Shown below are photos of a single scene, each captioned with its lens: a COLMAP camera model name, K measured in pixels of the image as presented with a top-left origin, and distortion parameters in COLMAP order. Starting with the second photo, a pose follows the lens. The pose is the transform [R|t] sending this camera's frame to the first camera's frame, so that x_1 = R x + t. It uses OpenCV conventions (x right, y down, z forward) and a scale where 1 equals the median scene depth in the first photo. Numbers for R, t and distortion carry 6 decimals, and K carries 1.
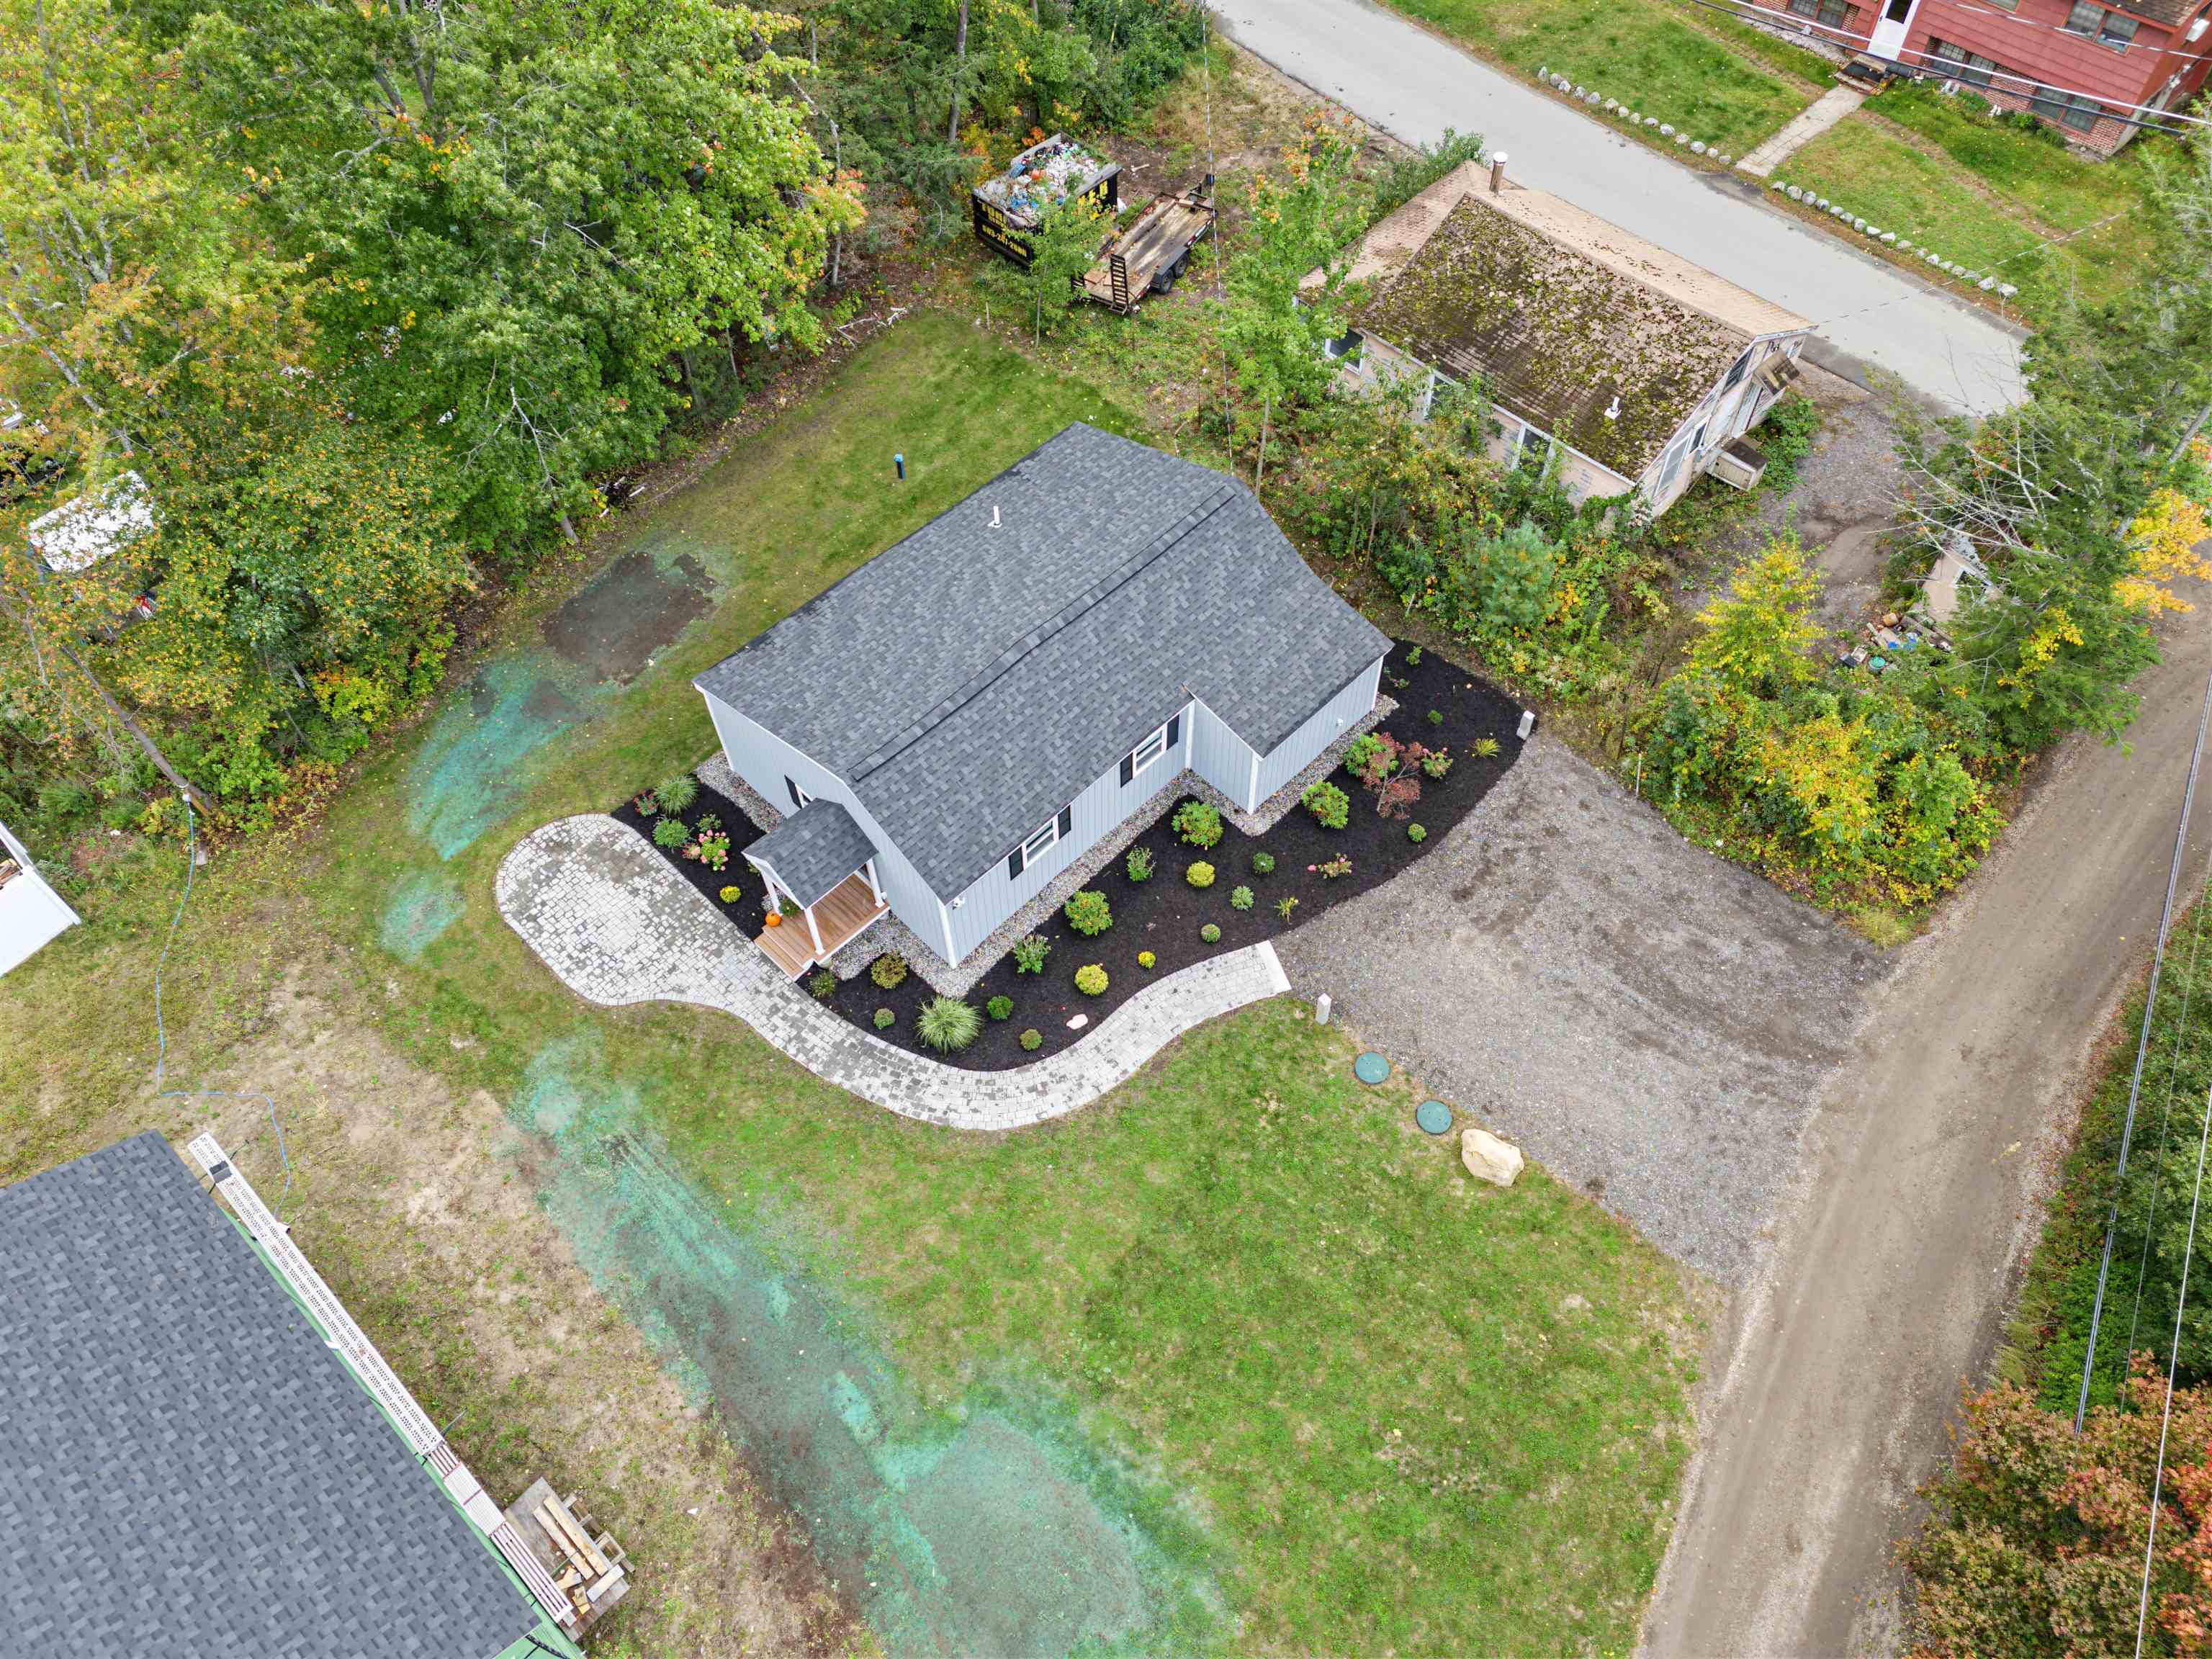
lens RADIAL K [[1615.5, 0, 1112.6], [0, 1615.5, 834.5], [0, 0, 1]] dist [0.099058, -0.115782]
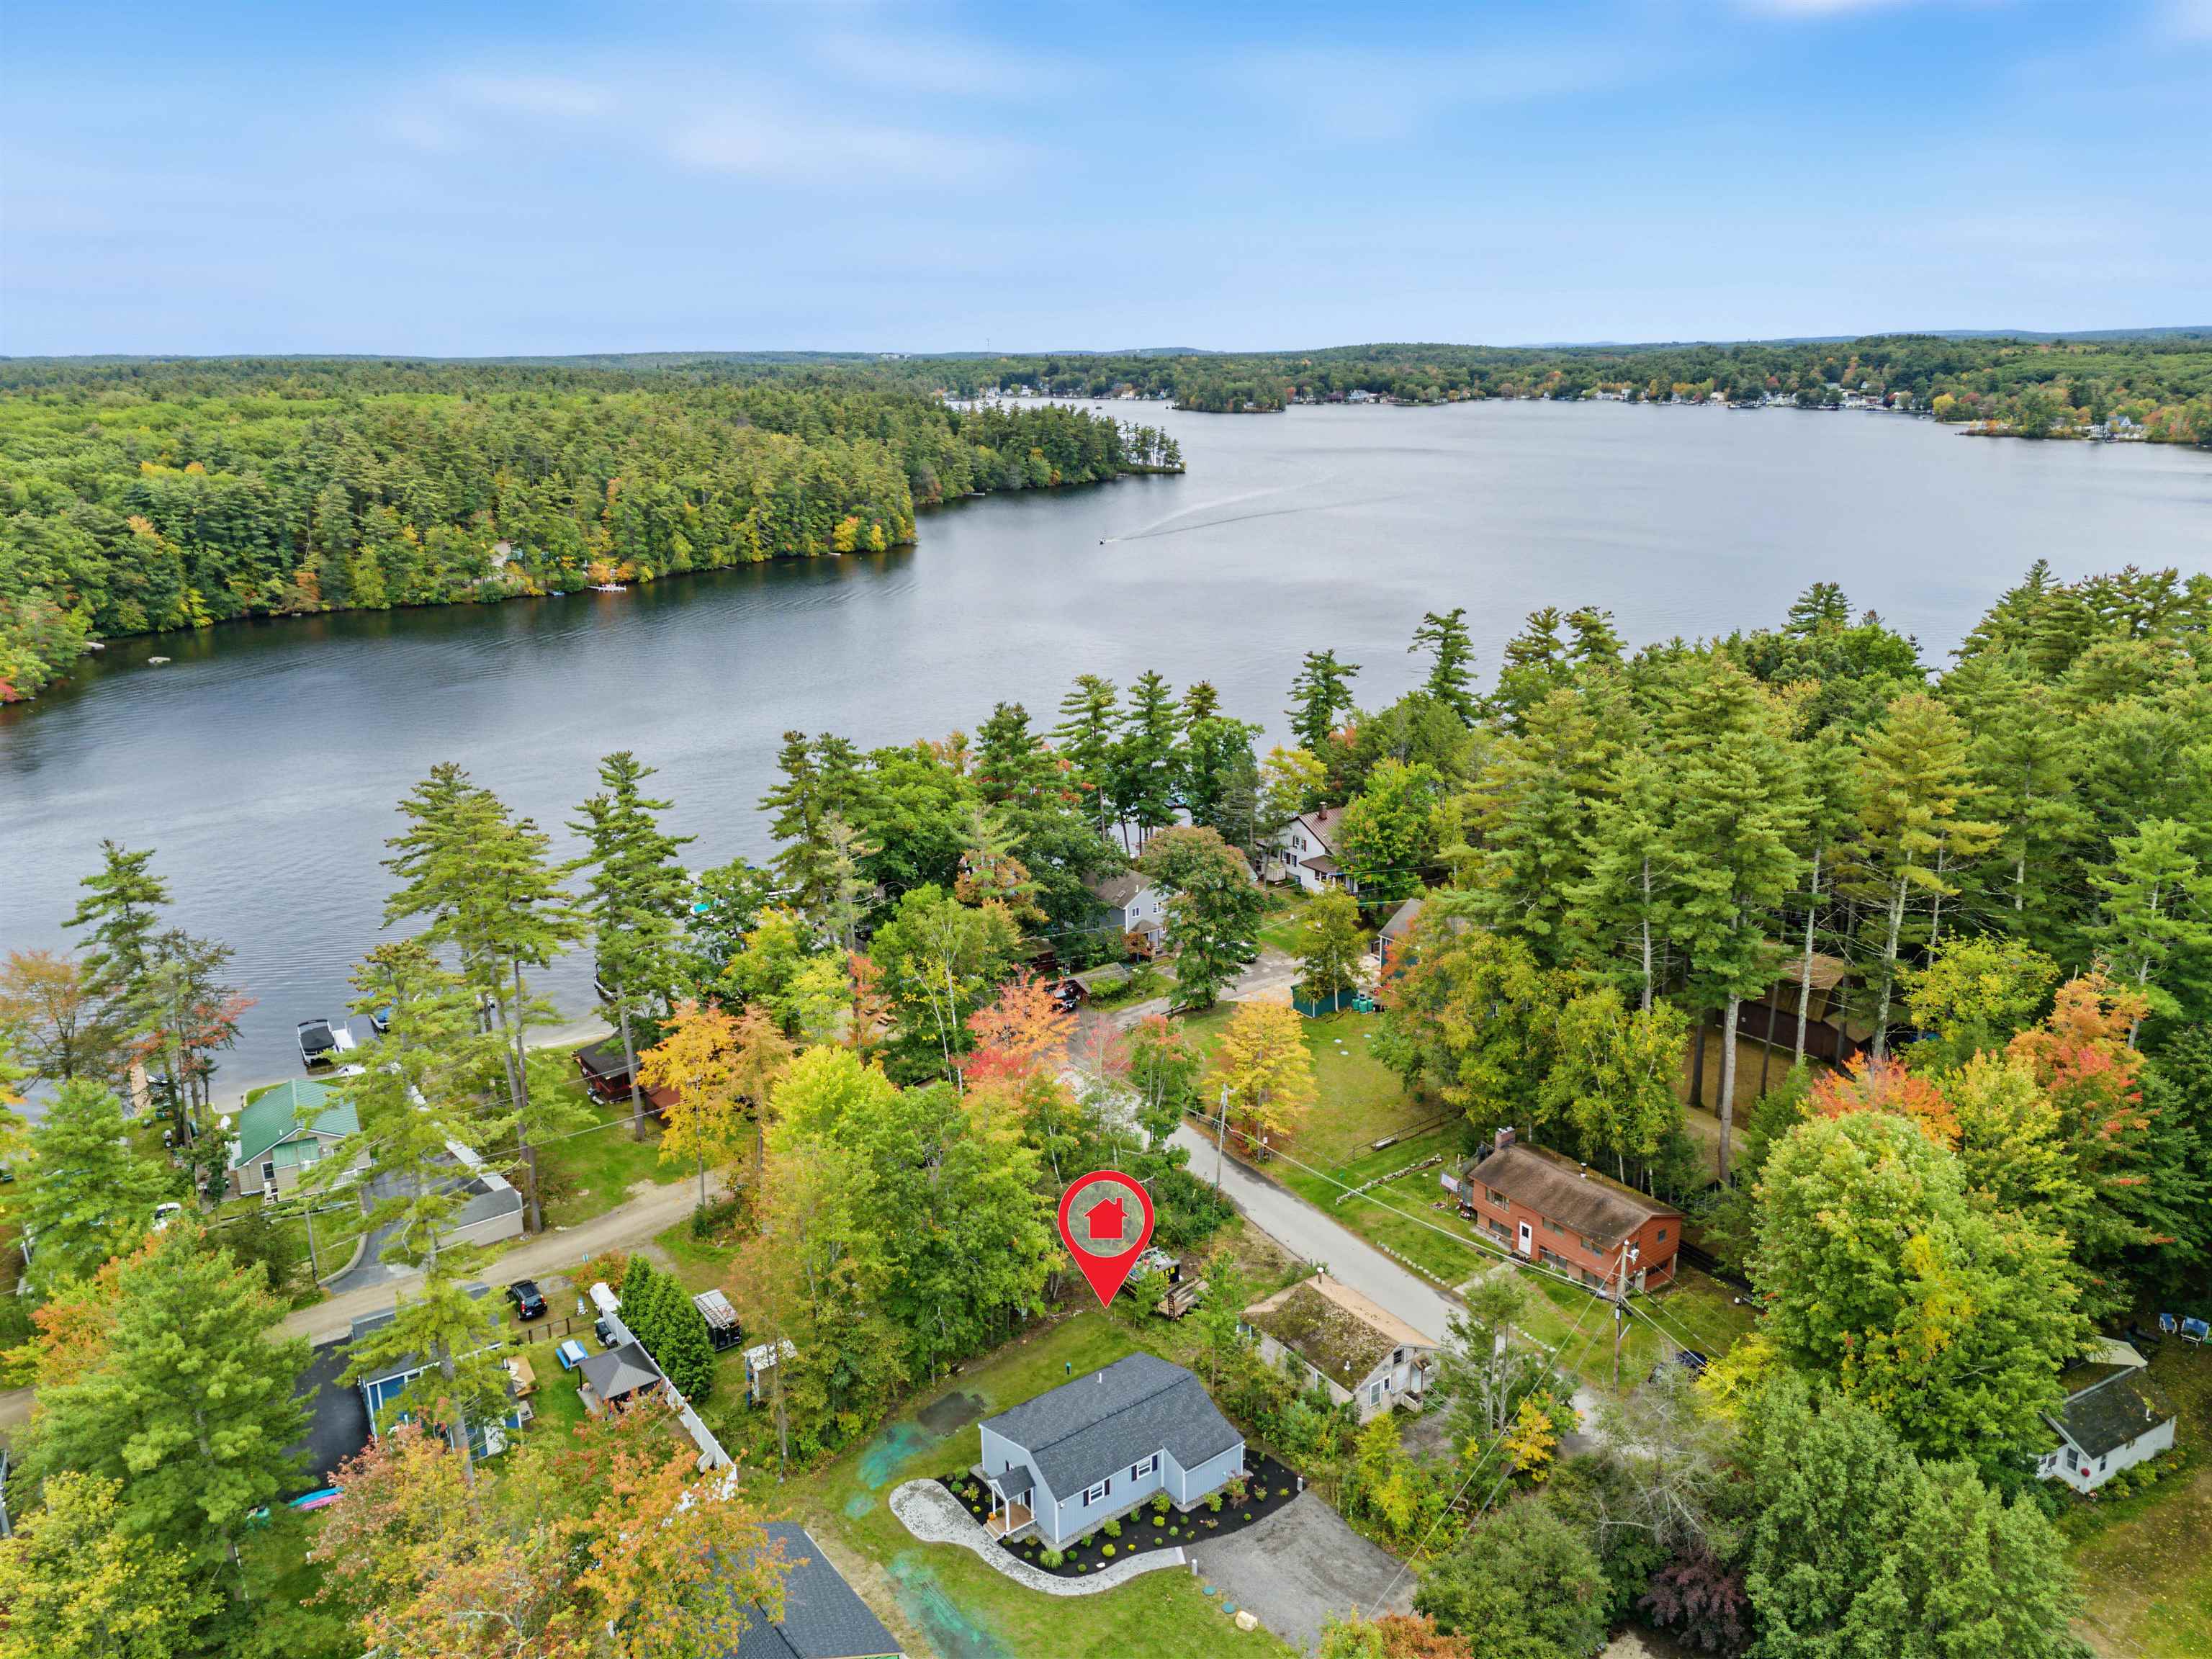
lens RADIAL K [[1615.5, 0, 1112.6], [0, 1615.5, 834.5], [0, 0, 1]] dist [0.099058, -0.115782]
pose [[0.987451, 0.046974, -0.150775, 0.326639], [-0.130089, 0.783241, -0.607955, 0.768107], [0.089535, 0.619941, 0.779524, -1.710496]]
